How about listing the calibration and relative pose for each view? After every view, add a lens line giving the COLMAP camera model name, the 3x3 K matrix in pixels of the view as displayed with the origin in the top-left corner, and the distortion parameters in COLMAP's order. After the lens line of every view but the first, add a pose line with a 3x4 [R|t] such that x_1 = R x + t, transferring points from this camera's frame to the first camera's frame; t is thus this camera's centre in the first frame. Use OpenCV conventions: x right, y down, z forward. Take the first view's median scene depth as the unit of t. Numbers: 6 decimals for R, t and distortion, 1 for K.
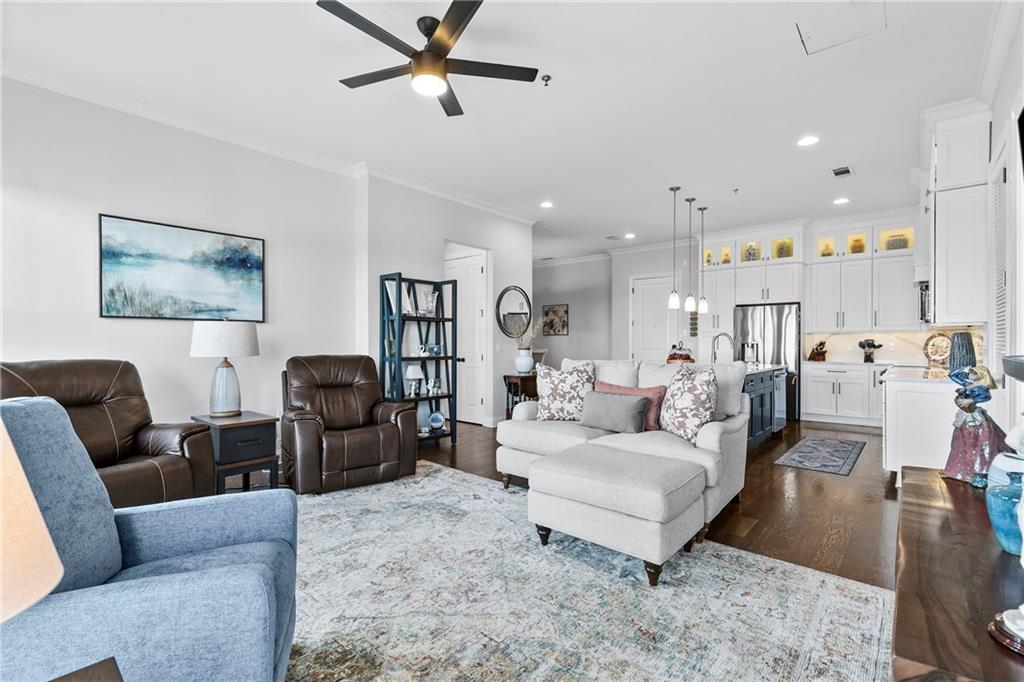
lens RADIAL K [[461.3, 0, 512.0], [0, 461.3, 341.0], [0, 0, 1]] dist [0.000262, -0.000087]
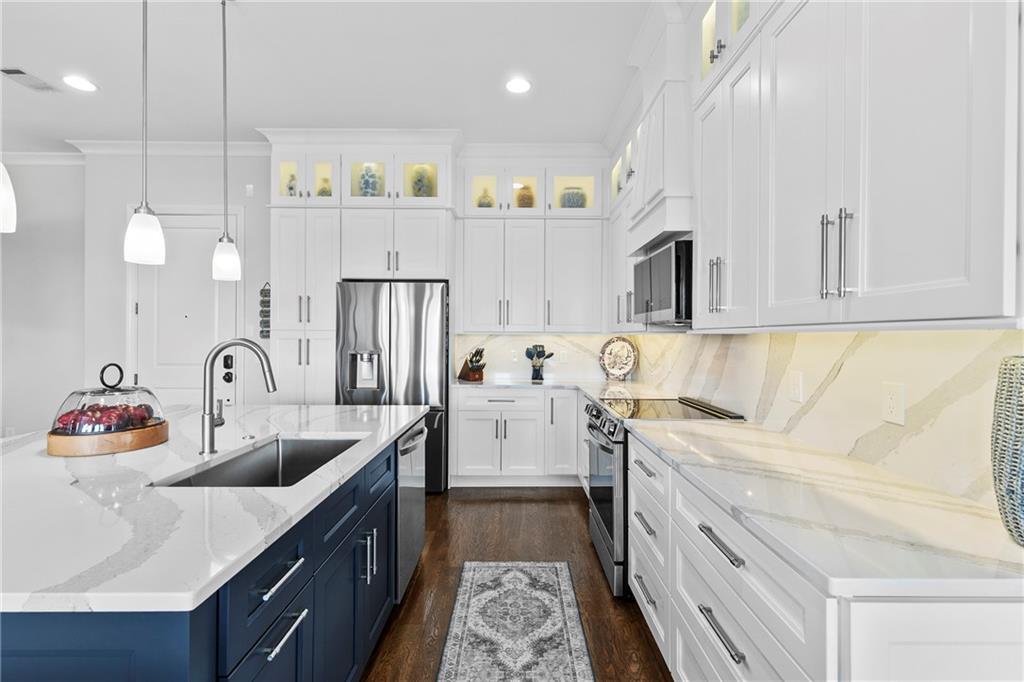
lens RADIAL K [[461.3, 0, 512.0], [0, 461.3, 341.0], [0, 0, 1]] dist [0.000262, -0.000087]
pose [[0.752802, -0.003079, 0.658240, 0.314463], [-0.003294, 0.999959, 0.008444, -0.014130], [-0.658239, -0.008524, 0.752761, 0.527657]]
